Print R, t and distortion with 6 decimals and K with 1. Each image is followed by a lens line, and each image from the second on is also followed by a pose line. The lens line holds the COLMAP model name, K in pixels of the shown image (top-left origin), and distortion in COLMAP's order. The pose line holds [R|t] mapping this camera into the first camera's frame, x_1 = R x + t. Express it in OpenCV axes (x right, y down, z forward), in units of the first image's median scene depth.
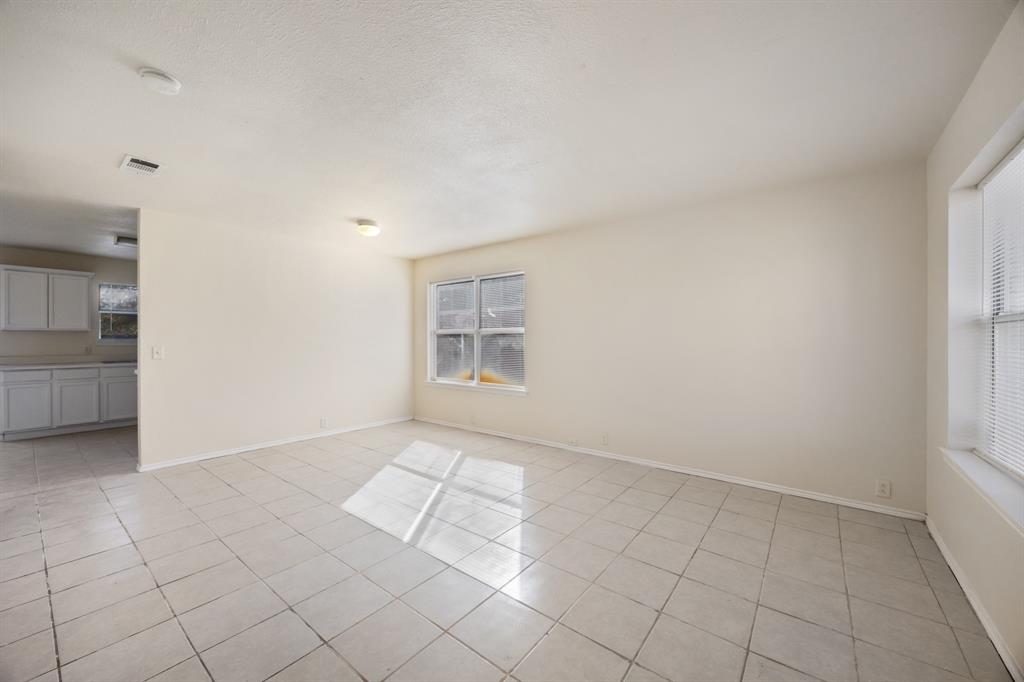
lens RADIAL K [[390.3, 0, 518.4], [0, 390.3, 339.2], [0, 0, 1]] dist [0.001514, 0.000029]
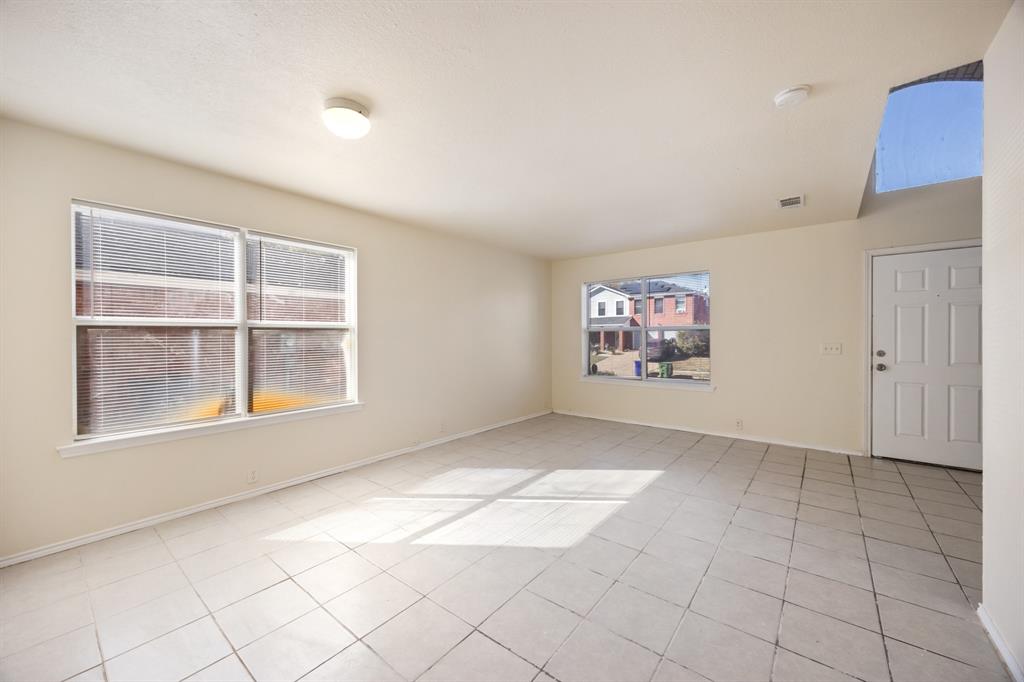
lens RADIAL K [[390.3, 0, 518.4], [0, 390.3, 339.2], [0, 0, 1]] dist [0.001514, 0.000029]
pose [[0.009985, -0.007489, 0.999922, -0.892180], [0.003758, 0.999965, 0.007452, -0.000884], [-0.999943, 0.003684, 0.010012, 0.779646]]
